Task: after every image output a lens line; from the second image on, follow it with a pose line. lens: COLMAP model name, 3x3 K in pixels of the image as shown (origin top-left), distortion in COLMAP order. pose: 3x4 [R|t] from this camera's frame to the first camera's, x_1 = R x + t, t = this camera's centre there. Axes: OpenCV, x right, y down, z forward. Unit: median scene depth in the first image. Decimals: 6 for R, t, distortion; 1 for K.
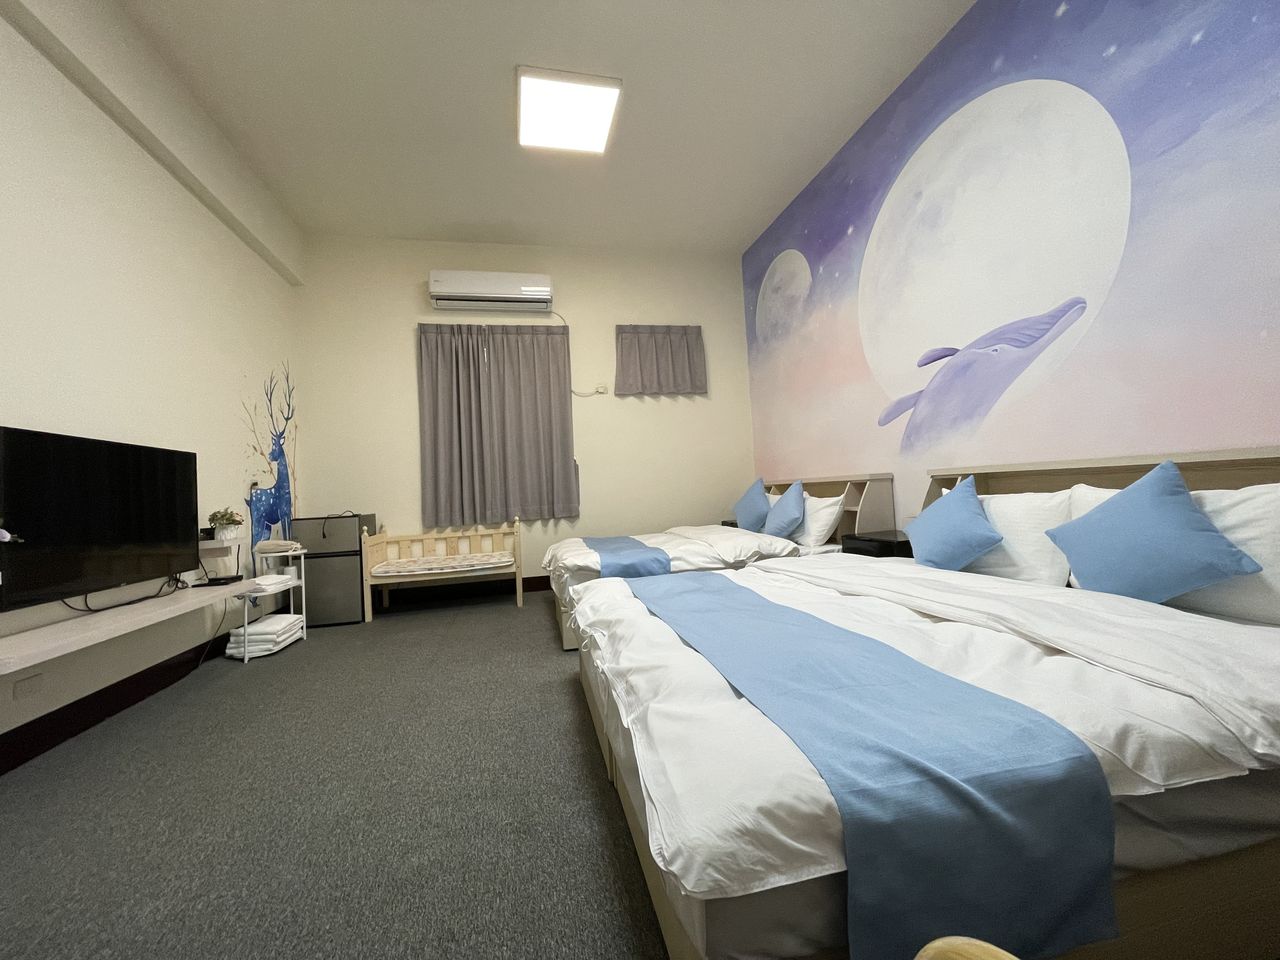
lens RADIAL K [[518.4, 0, 636.7], [0, 518.4, 476.2], [0, 0, 1]] dist [-0.002619, 0.000149]
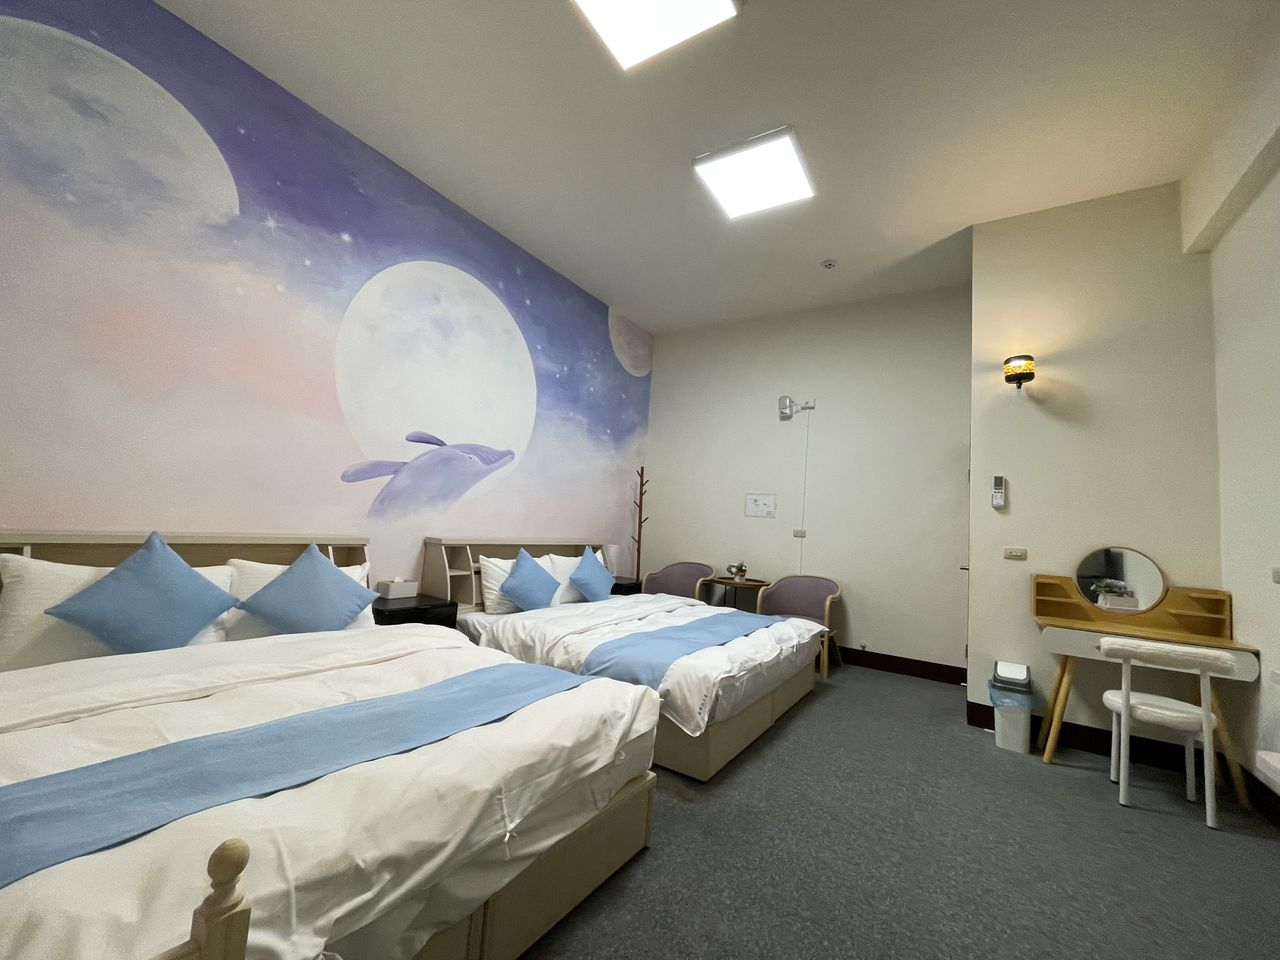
lens RADIAL K [[518.4, 0, 636.7], [0, 518.4, 476.2], [0, 0, 1]] dist [-0.002619, 0.000149]
pose [[-0.704439, 0.066911, 0.706603, -0.282274], [-0.055024, 0.987402, -0.148356, -0.000978], [-0.707628, -0.143388, -0.691883, 0.710748]]
